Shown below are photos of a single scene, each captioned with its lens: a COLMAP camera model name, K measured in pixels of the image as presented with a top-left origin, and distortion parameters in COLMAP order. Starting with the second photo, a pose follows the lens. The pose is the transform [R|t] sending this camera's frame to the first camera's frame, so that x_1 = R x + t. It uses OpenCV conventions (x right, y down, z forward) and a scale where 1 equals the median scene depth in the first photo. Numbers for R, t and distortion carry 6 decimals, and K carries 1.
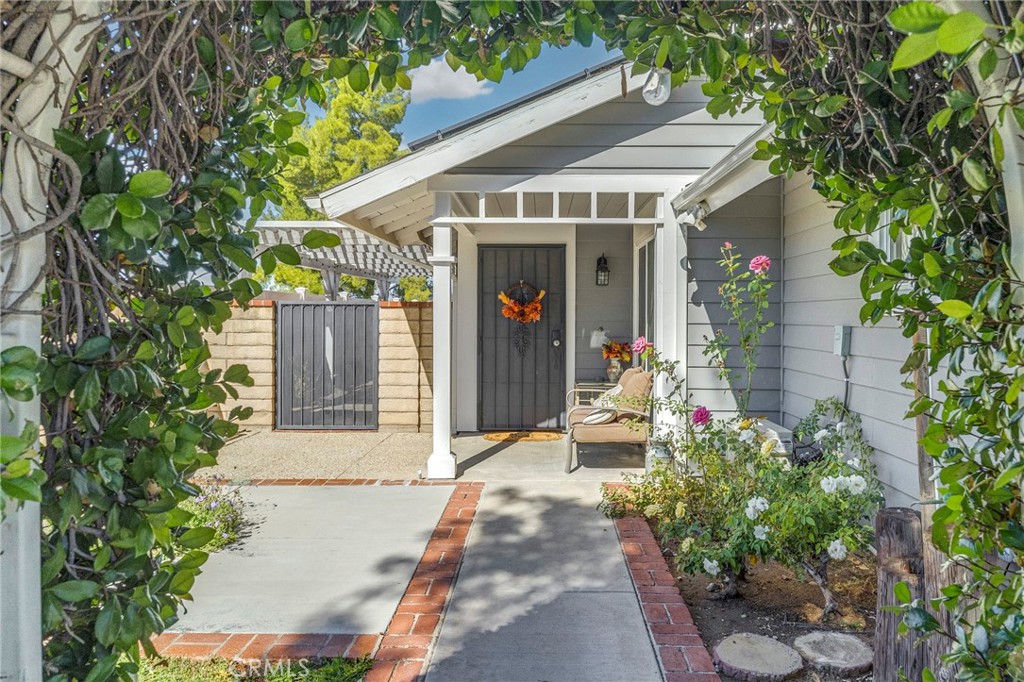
lens RADIAL K [[721.0, 0, 512.0], [0, 721.0, 341.0], [0, 0, 1]] dist [-0.010174, -0.004851]
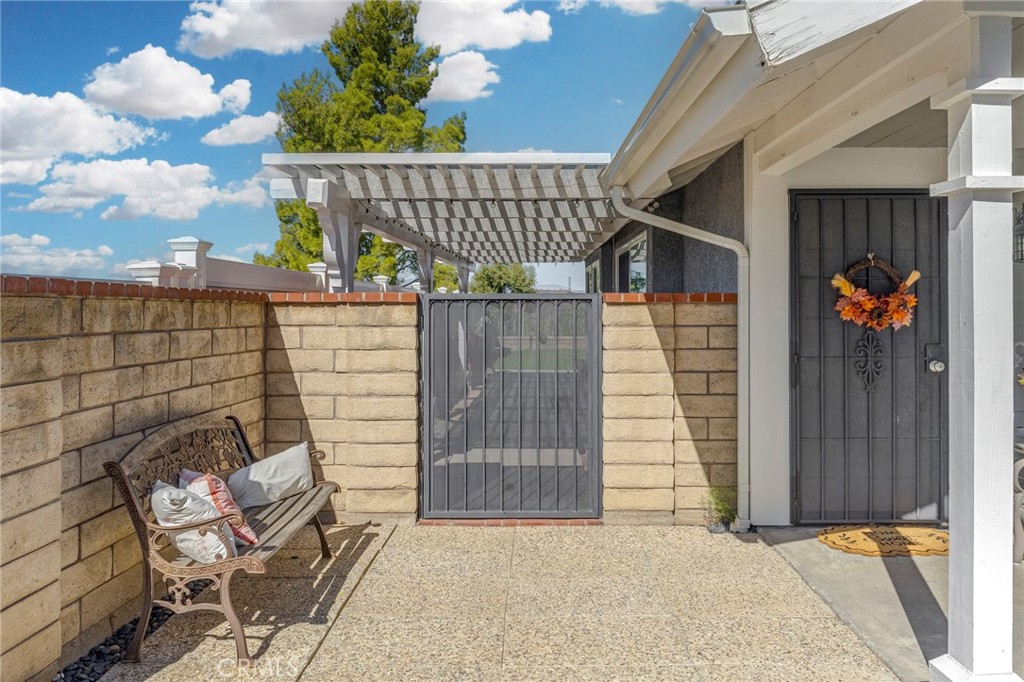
lens RADIAL K [[703.3, 0, 483.8], [0, 703.3, 313.5], [0, 0, 1]] dist [0.068694, -0.000129]
pose [[0.999789, -0.007412, -0.019162, -0.265961], [0.006952, 0.999689, -0.023968, -0.026088], [0.019334, 0.023830, 0.999529, 0.436029]]
